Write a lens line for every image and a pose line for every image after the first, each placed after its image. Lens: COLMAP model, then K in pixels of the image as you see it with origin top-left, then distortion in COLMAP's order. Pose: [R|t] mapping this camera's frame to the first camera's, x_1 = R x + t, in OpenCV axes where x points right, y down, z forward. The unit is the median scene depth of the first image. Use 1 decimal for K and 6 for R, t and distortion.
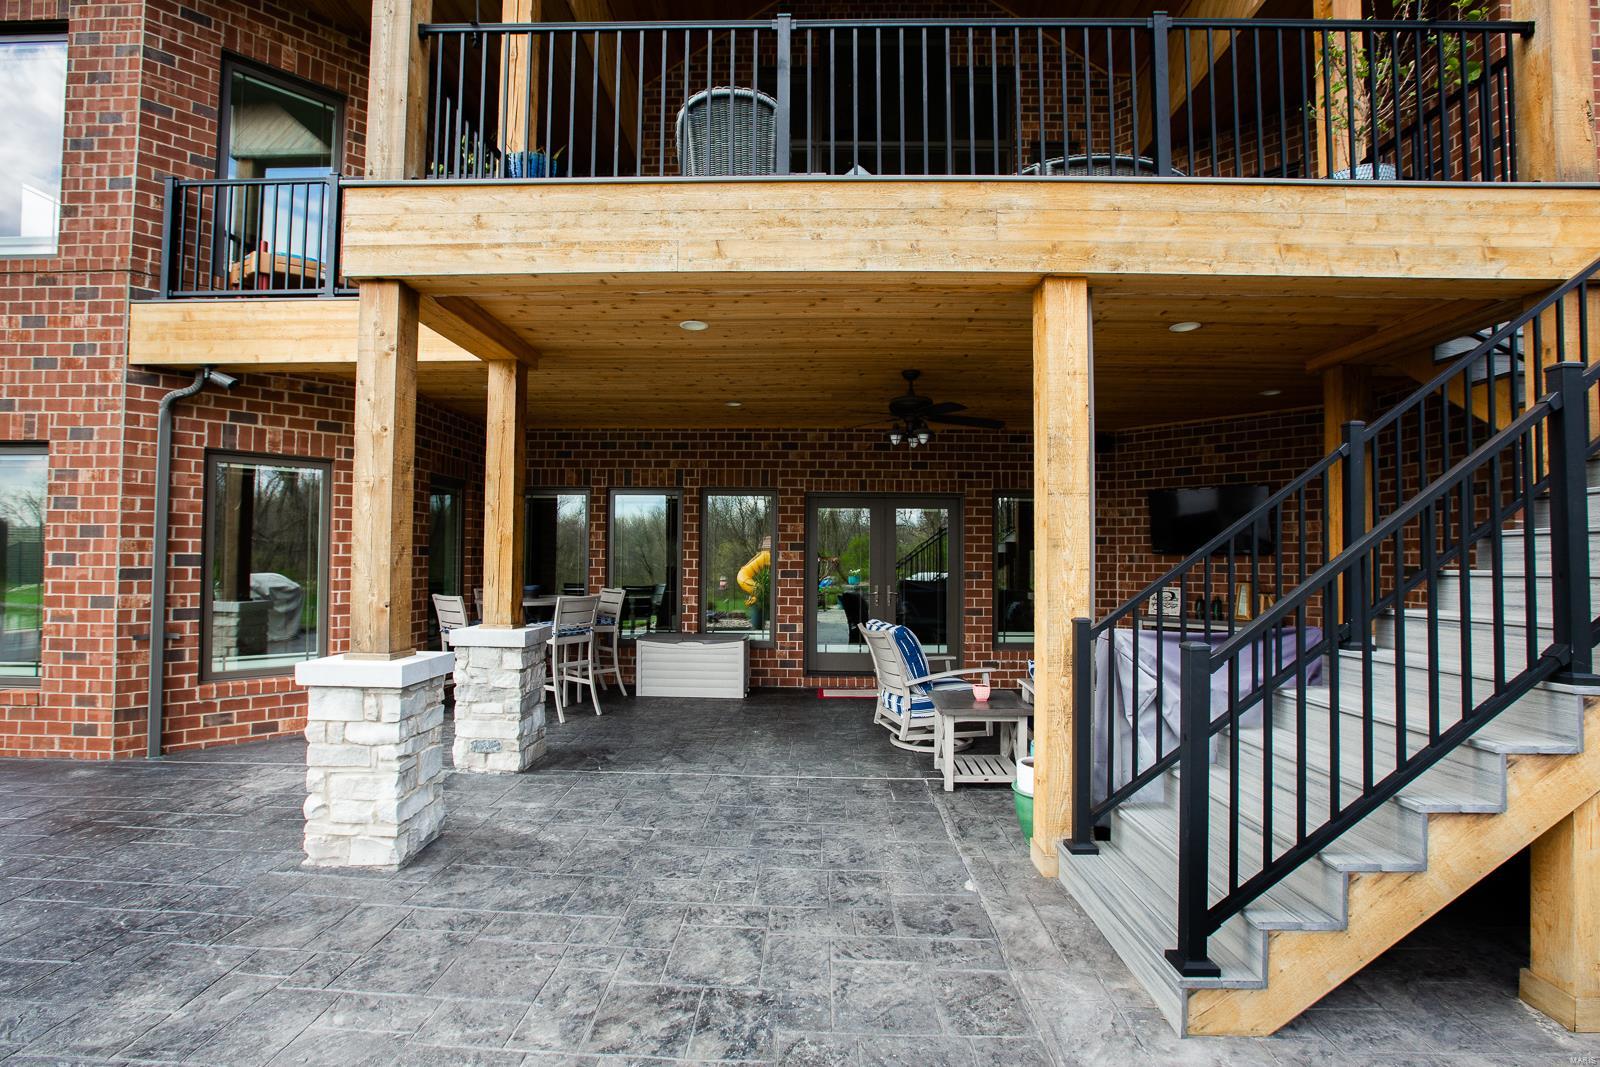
lens RADIAL K [[741.1, 0, 795.1], [0, 741.1, 534.2], [0, 0, 1]] dist [-0.001569, 0.000056]
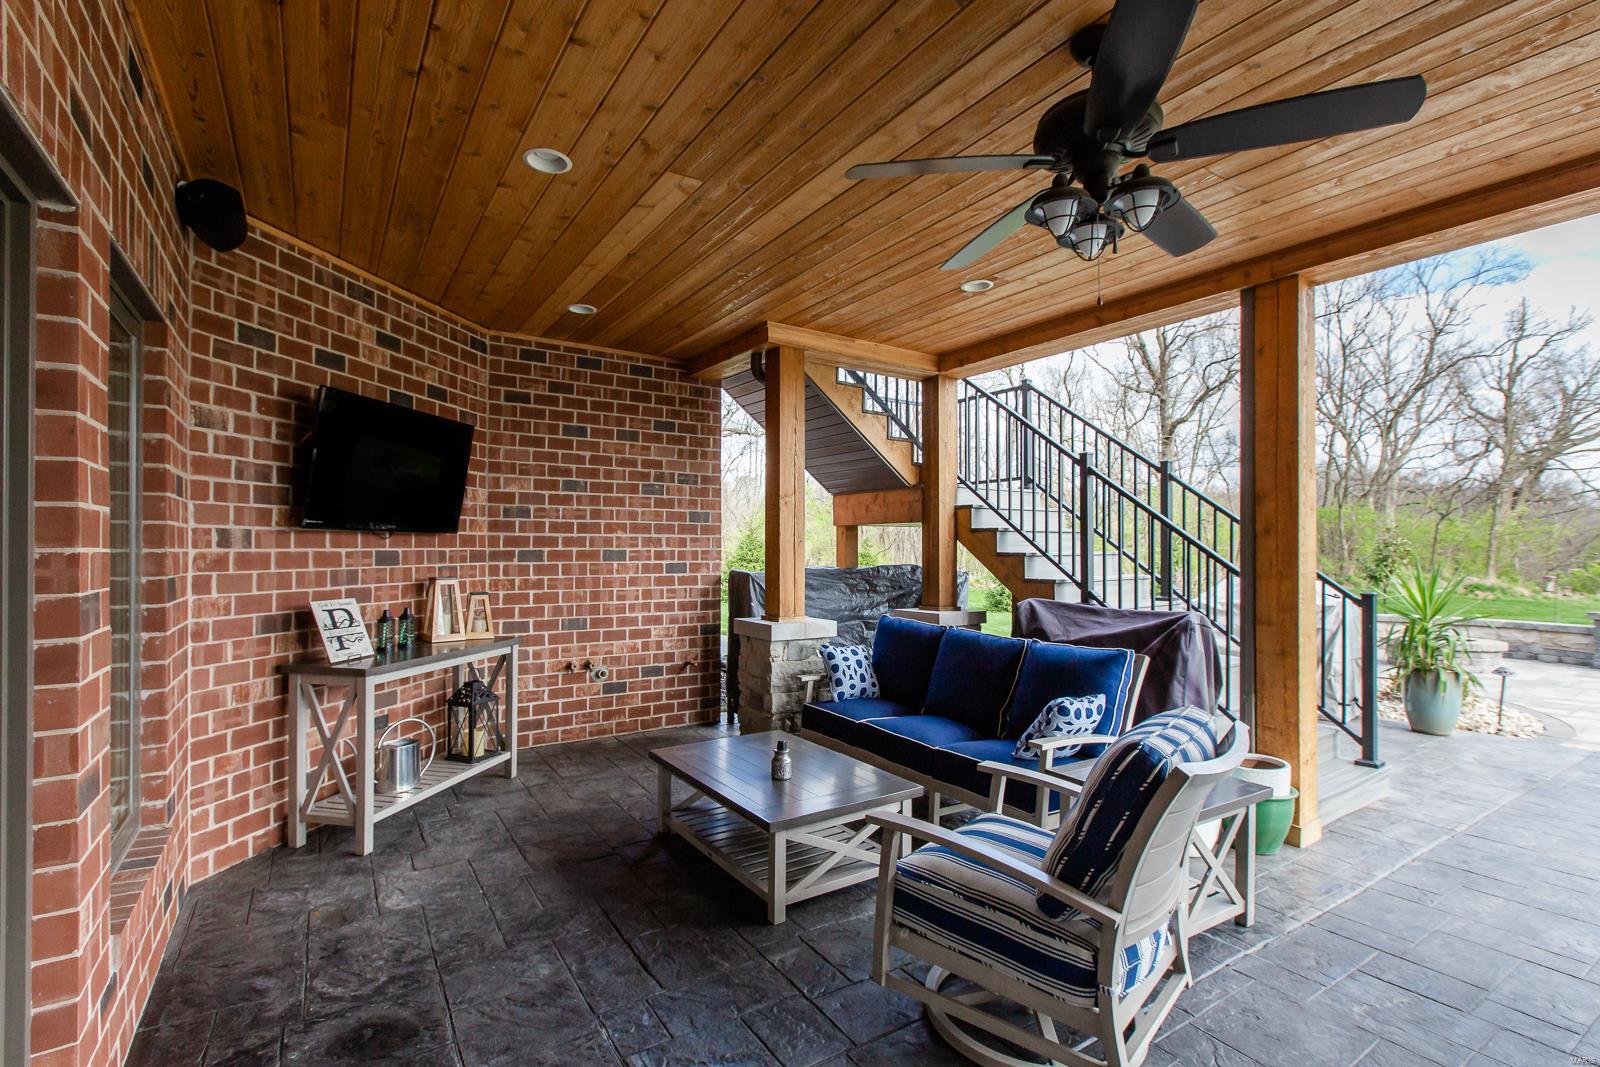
lens RADIAL K [[741.1, 0, 800.2], [0, 741.1, 541.6], [0, 0, 1]] dist [-0.001569, 0.000056]
pose [[-0.572140, 0.003804, 0.820147, -0.063330], [-0.029490, 0.999247, -0.025207, 0.046739], [-0.819626, -0.038608, -0.571597, 1.272111]]
